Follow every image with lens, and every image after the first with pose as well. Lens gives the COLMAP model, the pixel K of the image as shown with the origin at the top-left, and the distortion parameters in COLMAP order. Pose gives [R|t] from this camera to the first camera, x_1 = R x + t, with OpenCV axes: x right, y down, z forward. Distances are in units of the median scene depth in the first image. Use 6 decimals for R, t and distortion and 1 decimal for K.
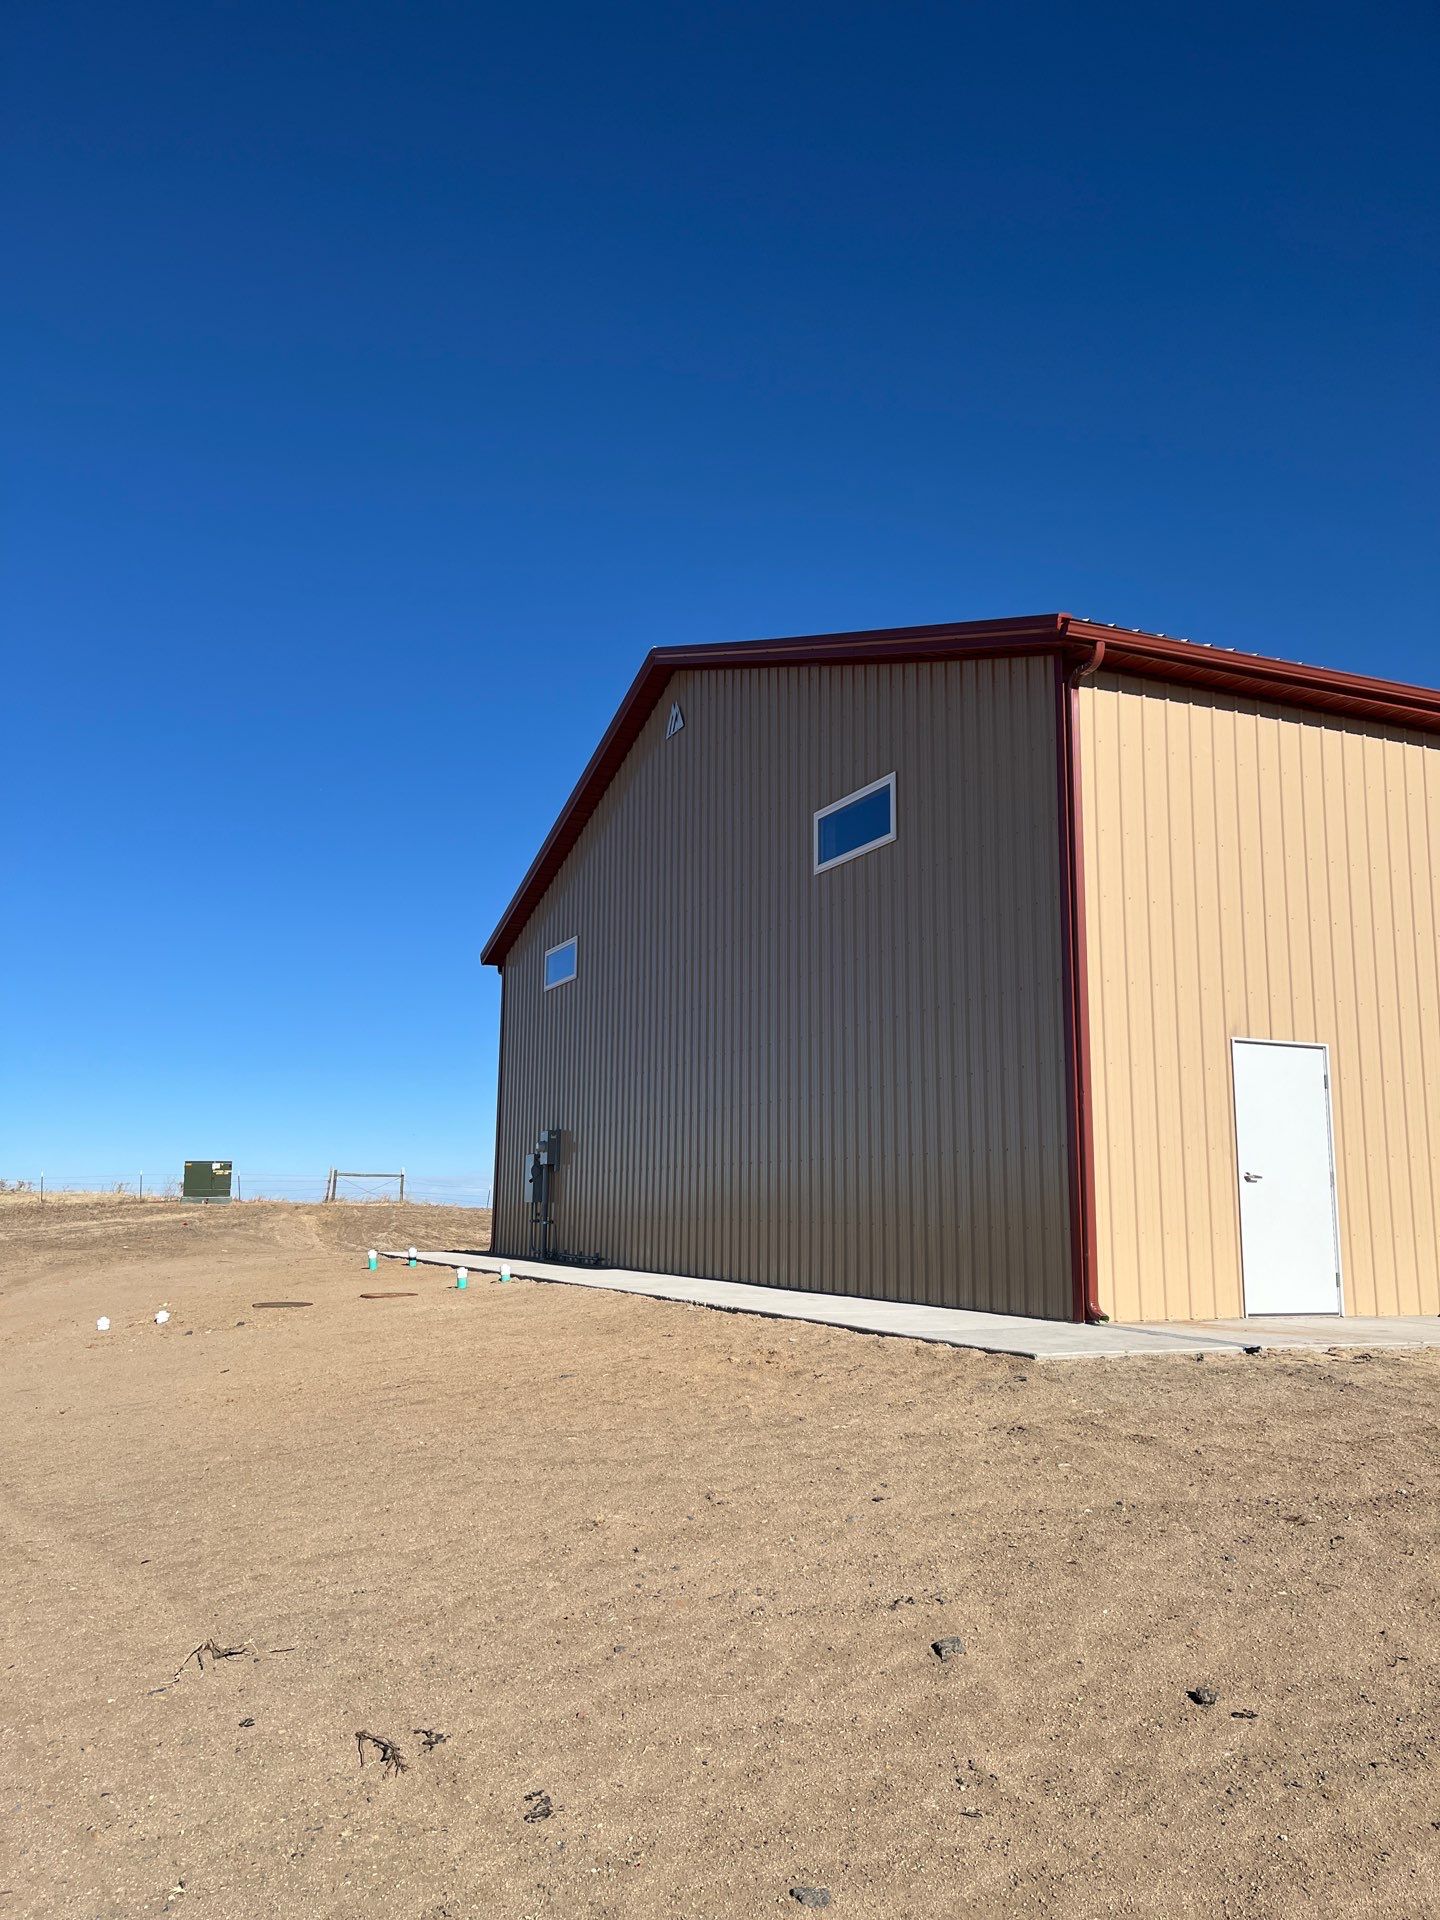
lens RADIAL K [[1483.5, 0, 716.1], [0, 1483.5, 965.1], [0, 0, 1]] dist [0.020159, -0.039090]
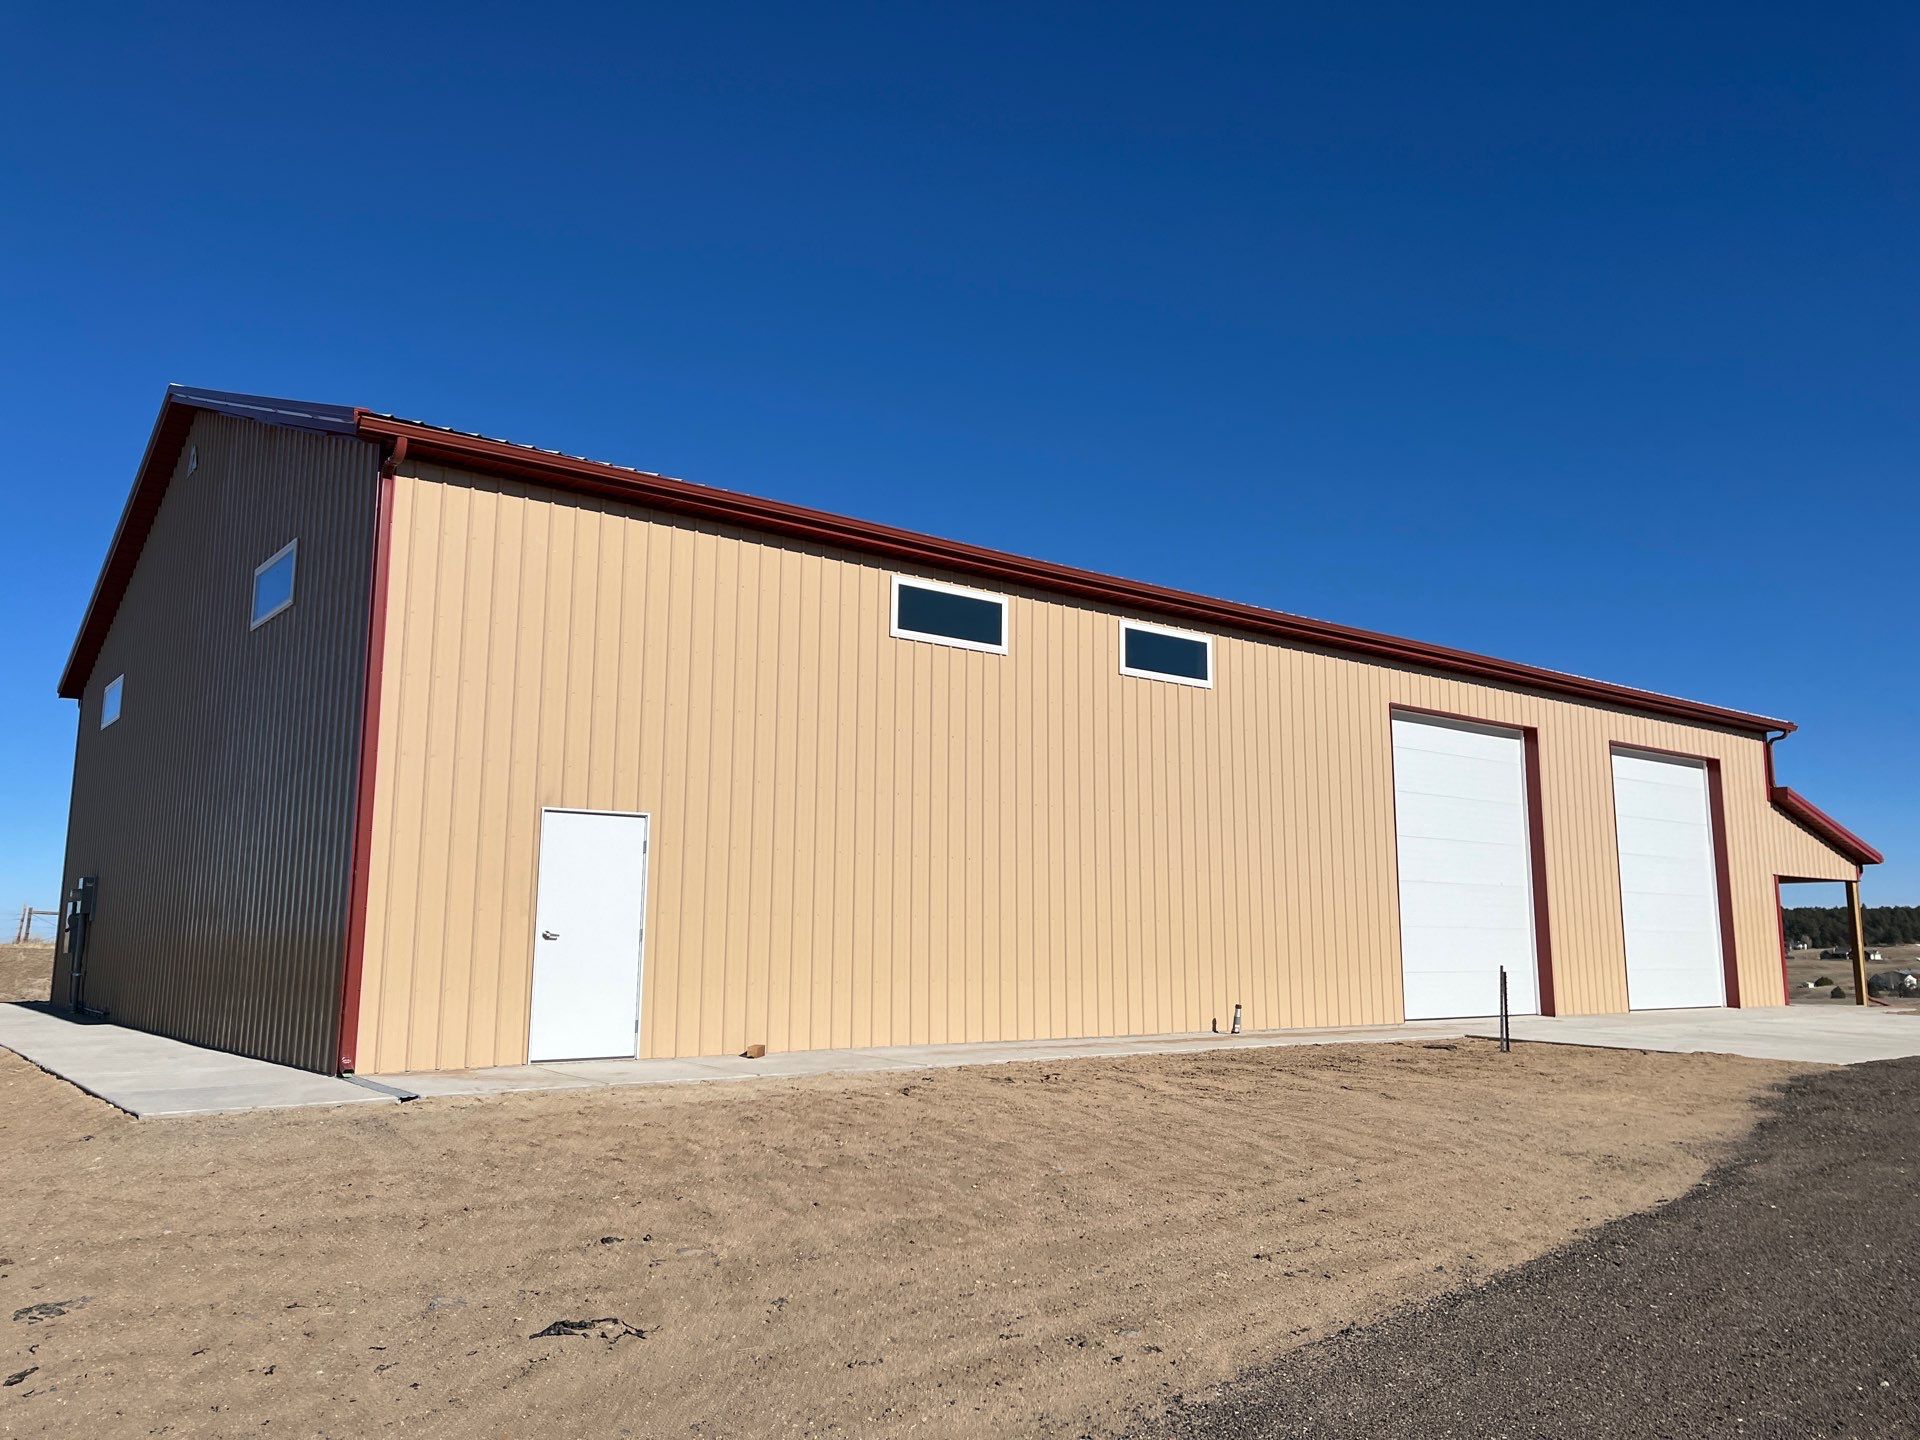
lens RADIAL K [[1483.5, 0, 968.3], [0, 1483.5, 712.1], [0, 0, 1]] dist [0.020159, -0.039090]
pose [[0.964872, 0.029295, 0.261083, 0.358914], [-0.032252, 0.999455, 0.007048, -0.038395], [-0.260734, -0.015221, 0.965291, -0.132679]]
